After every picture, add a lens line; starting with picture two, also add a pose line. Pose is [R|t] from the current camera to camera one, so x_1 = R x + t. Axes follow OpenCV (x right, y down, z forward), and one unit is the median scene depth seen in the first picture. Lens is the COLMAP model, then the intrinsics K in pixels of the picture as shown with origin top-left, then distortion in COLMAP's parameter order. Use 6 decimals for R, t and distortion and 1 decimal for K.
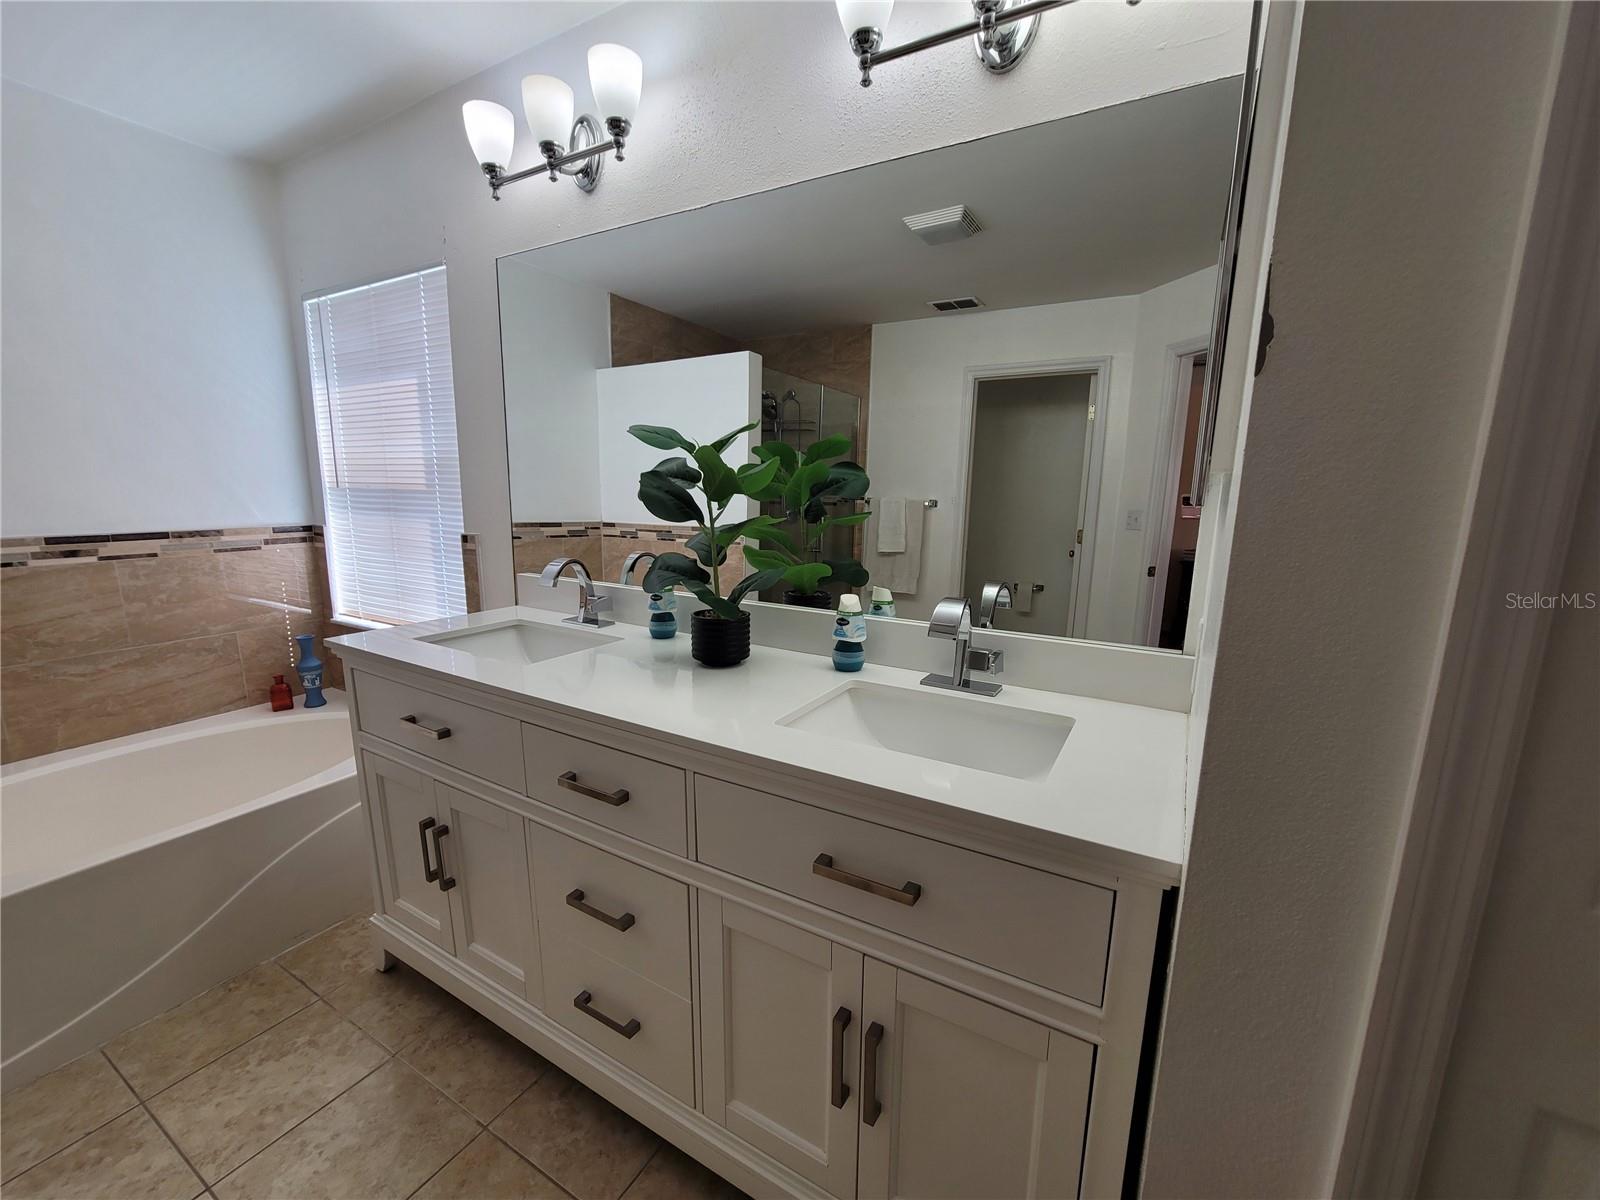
lens RADIAL K [[652.7, 0, 788.8], [0, 652.7, 612.2], [0, 0, 1]] dist [-0.008689, 0.002694]
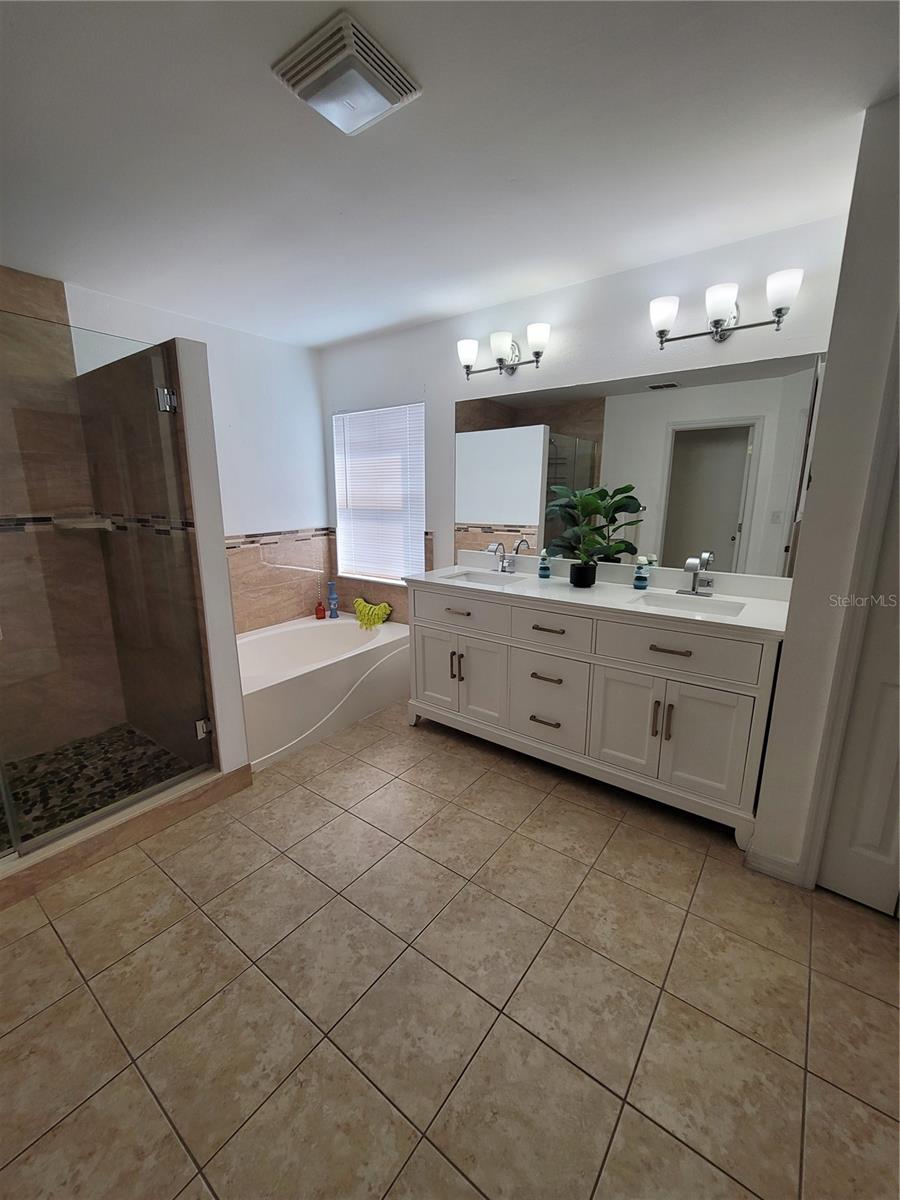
lens RADIAL K [[489.5, 0, 432.8], [0, 489.5, 600.9], [0, 0, 1]] dist [-0.008689, 0.002694]
pose [[0.991792, 0.006876, -0.127679, -0.272801], [-0.002581, 0.999426, 0.033780, 0.047939], [0.127838, -0.033173, 0.991240, -0.536969]]
